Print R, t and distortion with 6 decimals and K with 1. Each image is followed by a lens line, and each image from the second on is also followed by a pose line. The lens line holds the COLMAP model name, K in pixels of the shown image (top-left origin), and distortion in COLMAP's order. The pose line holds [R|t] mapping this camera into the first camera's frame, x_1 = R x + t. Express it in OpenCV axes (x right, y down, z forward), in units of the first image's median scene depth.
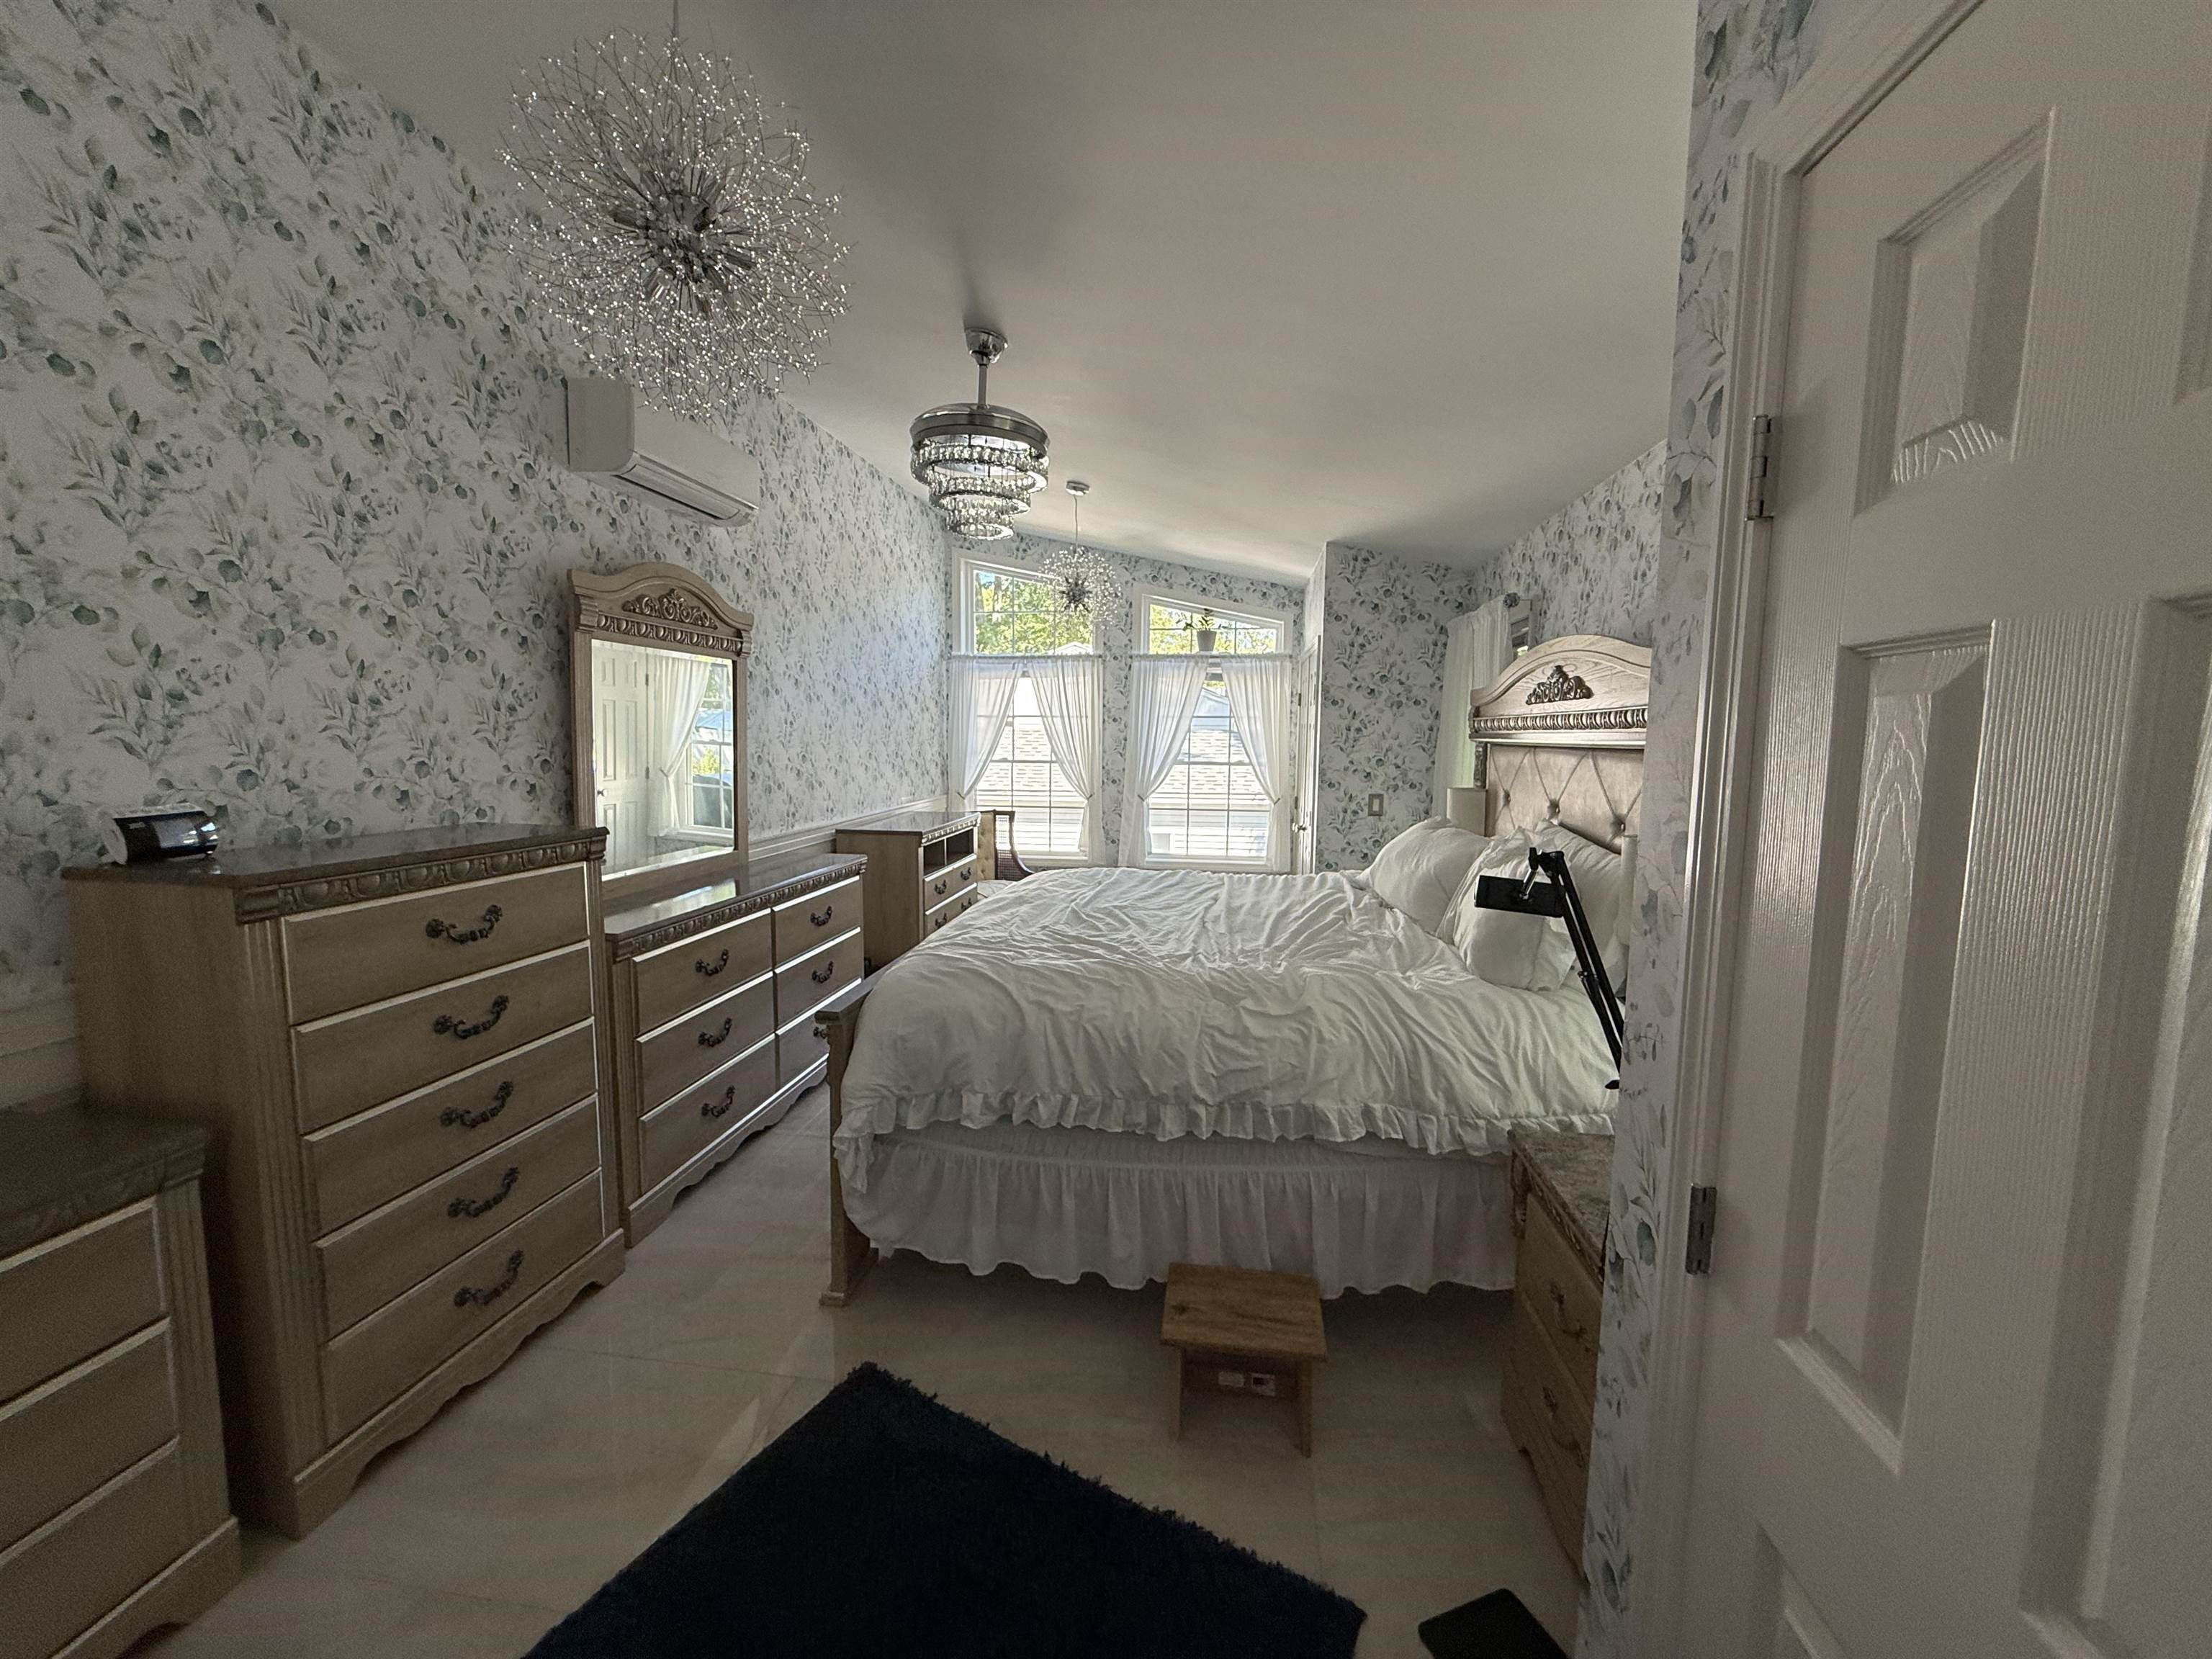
lens RADIAL K [[878.2, 0, 1098.8], [0, 878.2, 827.0], [0, 0, 1]] dist [-0.001918, 0.000929]
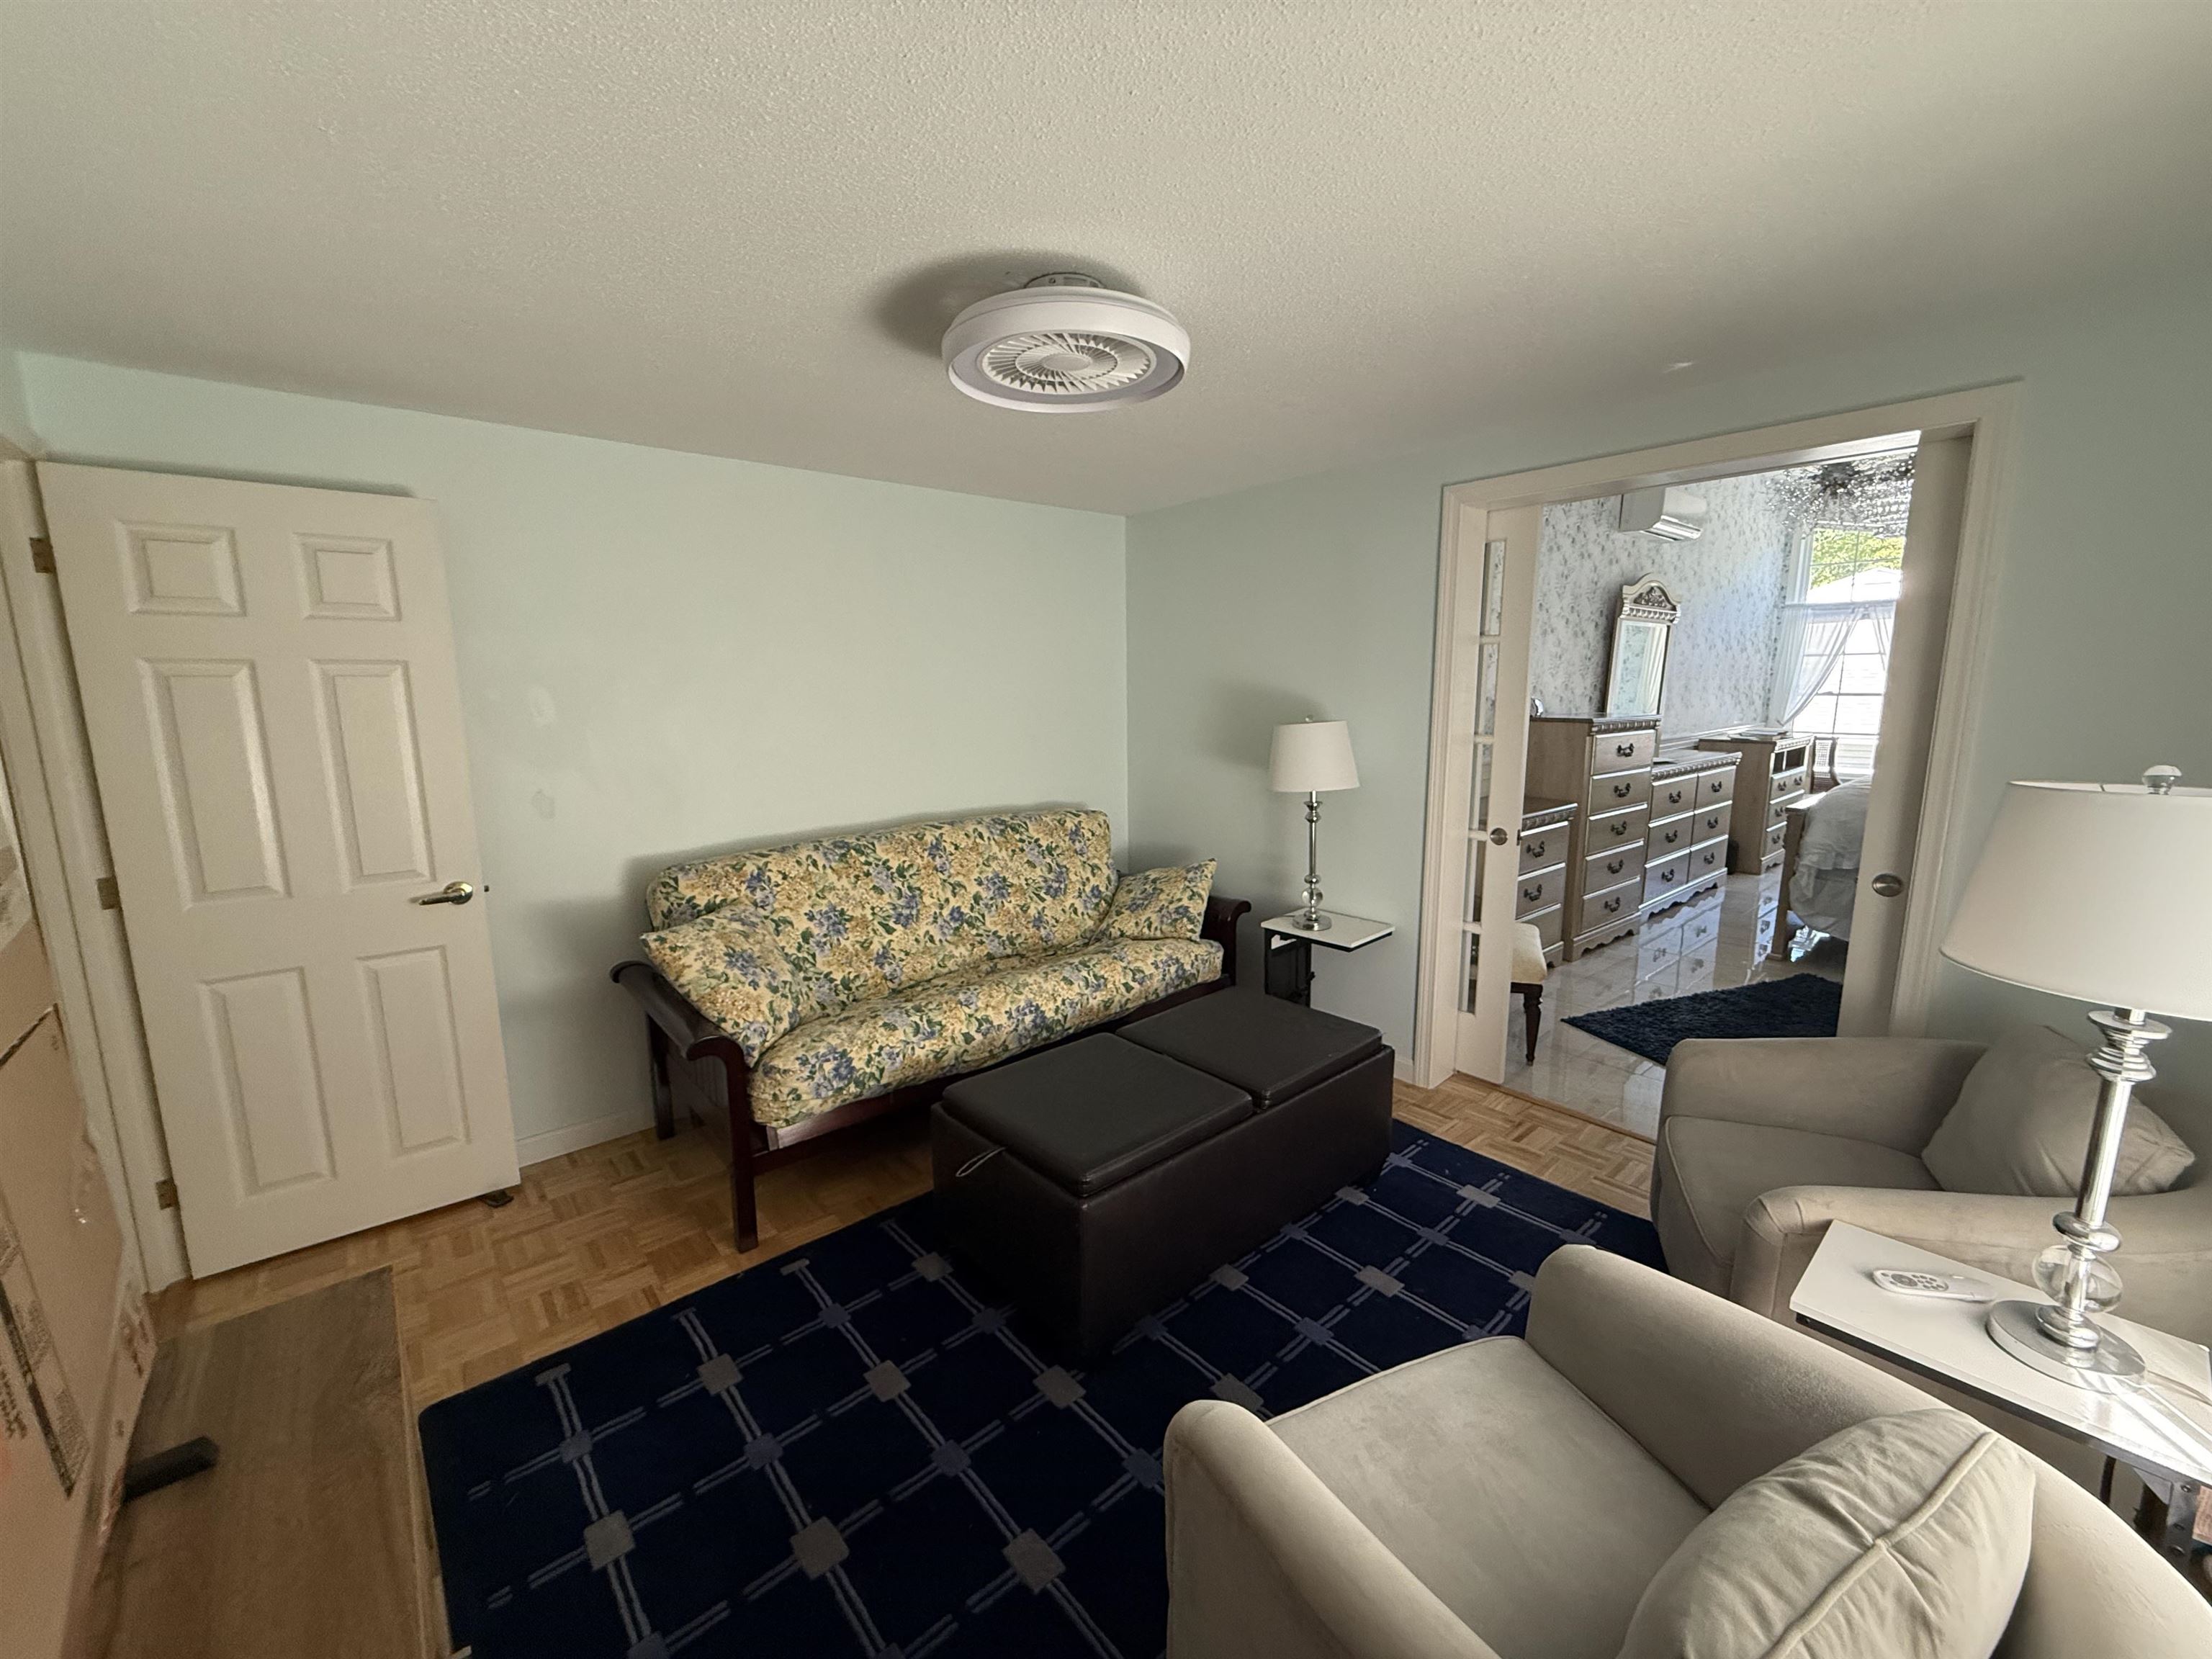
lens RADIAL K [[878.2, 0, 1098.8], [0, 878.2, 827.0], [0, 0, 1]] dist [-0.001918, 0.000929]
pose [[0.753593, 0.079757, -0.652485, -0.078705], [-0.046519, 0.996594, 0.068091, 0.078337], [0.655693, -0.020960, 0.754737, -0.598089]]
